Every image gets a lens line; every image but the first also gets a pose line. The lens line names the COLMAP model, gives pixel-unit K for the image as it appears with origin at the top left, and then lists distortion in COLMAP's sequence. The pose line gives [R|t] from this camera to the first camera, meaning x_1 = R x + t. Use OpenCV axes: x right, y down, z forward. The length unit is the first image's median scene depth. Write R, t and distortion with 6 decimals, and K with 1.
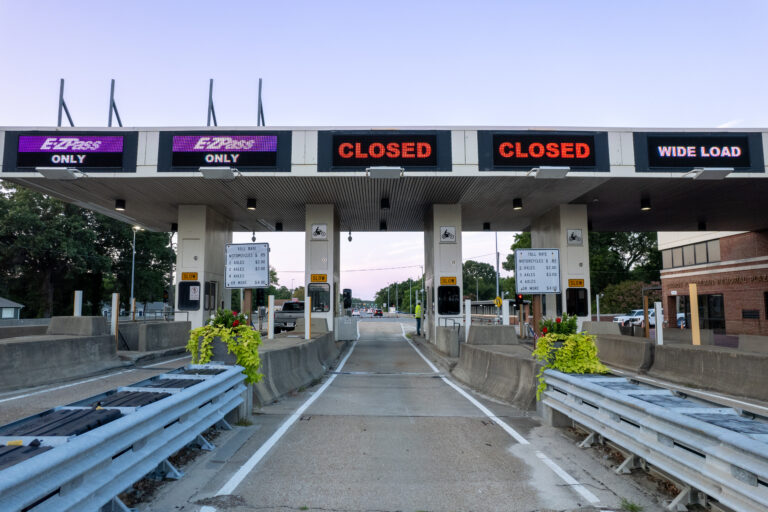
lens RADIAL K [[498.0, 0, 382.6], [0, 498.0, 259.9], [0, 0, 1]] dist [-0.081797, 0.074887]
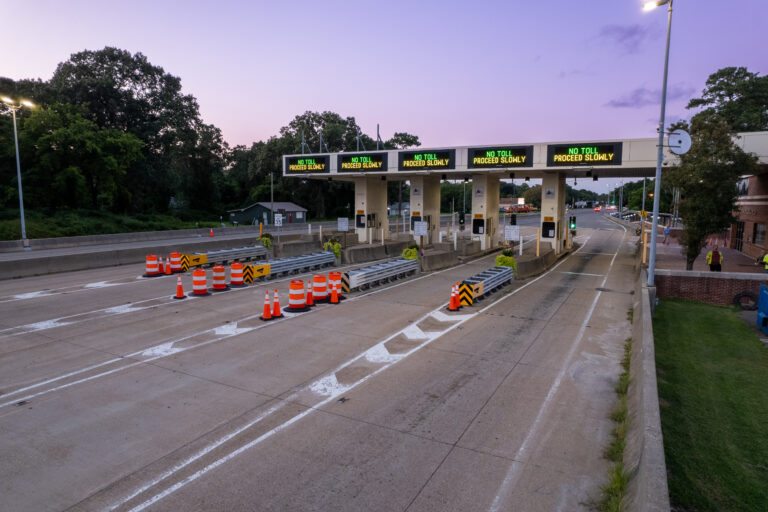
lens RADIAL K [[489.0, 0, 386.3], [0, 489.0, 260.2], [0, 0, 1]] dist [-0.072954, 0.066209]
pose [[0.883704, 0.062033, -0.463917, 0.867592], [0.038004, 0.978395, 0.203220, -0.231565], [0.466501, -0.197217, 0.862254, -1.006639]]
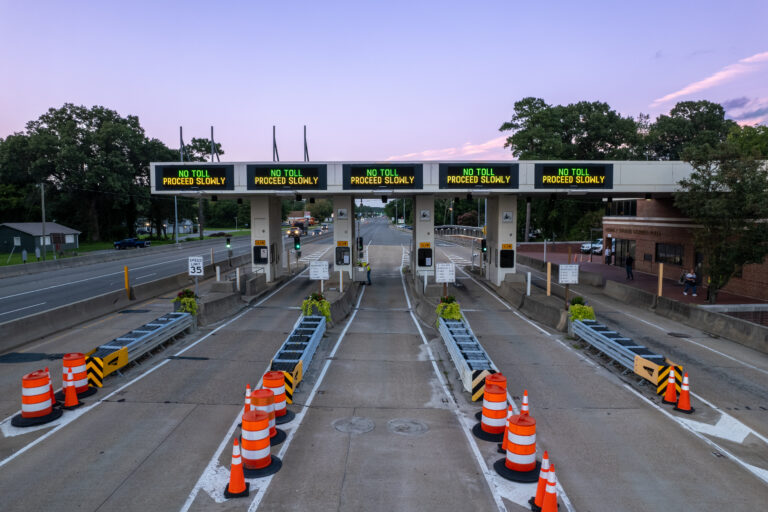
lens RADIAL K [[500.8, 0, 388.2], [0, 500.8, 255.2], [0, 0, 1]] dist [-0.075956, 0.067081]
pose [[0.999967, 0.000252, -0.008118, 0.036313], [0.001191, 0.984164, 0.177254, -0.257667], [0.008034, -0.177258, 0.984132, -0.700838]]
